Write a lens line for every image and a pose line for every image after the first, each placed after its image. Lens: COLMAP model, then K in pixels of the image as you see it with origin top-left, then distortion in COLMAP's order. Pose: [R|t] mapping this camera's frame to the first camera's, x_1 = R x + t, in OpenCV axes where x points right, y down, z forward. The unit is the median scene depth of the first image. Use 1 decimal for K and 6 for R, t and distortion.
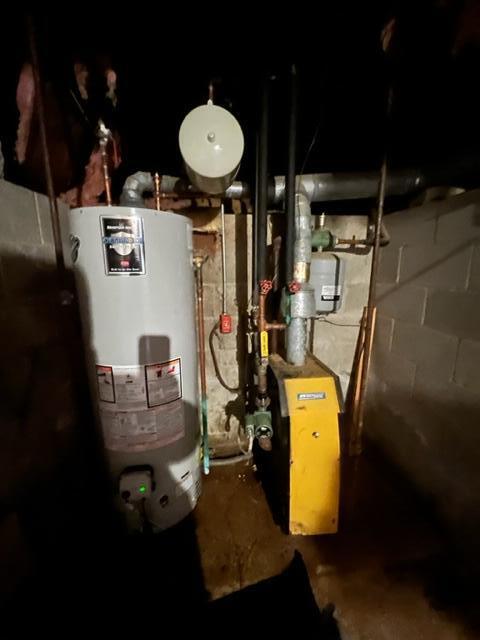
lens RADIAL K [[255.7, 0, 242.1], [0, 255.7, 318.3], [0, 0, 1]] dist [0.001226, 0.000250]
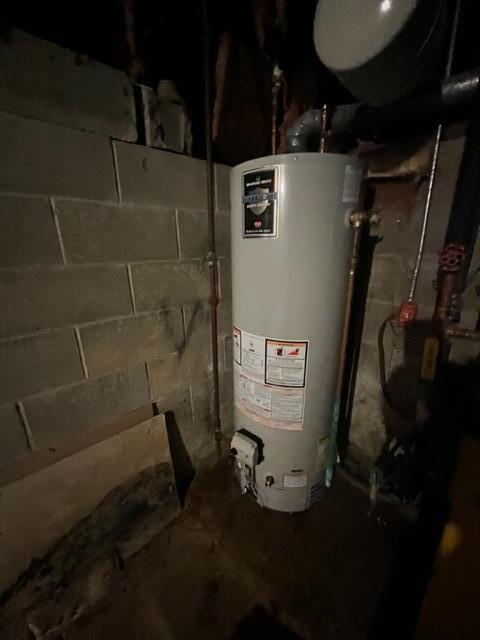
lens RADIAL K [[255.7, 0, 242.1], [0, 255.7, 318.3], [0, 0, 1]] dist [0.001226, 0.000250]
pose [[0.662038, 0.212050, -0.718847, 0.204916], [-0.143801, 0.977259, 0.155841, -0.017480], [0.735545, 0.000198, 0.677475, 0.299599]]
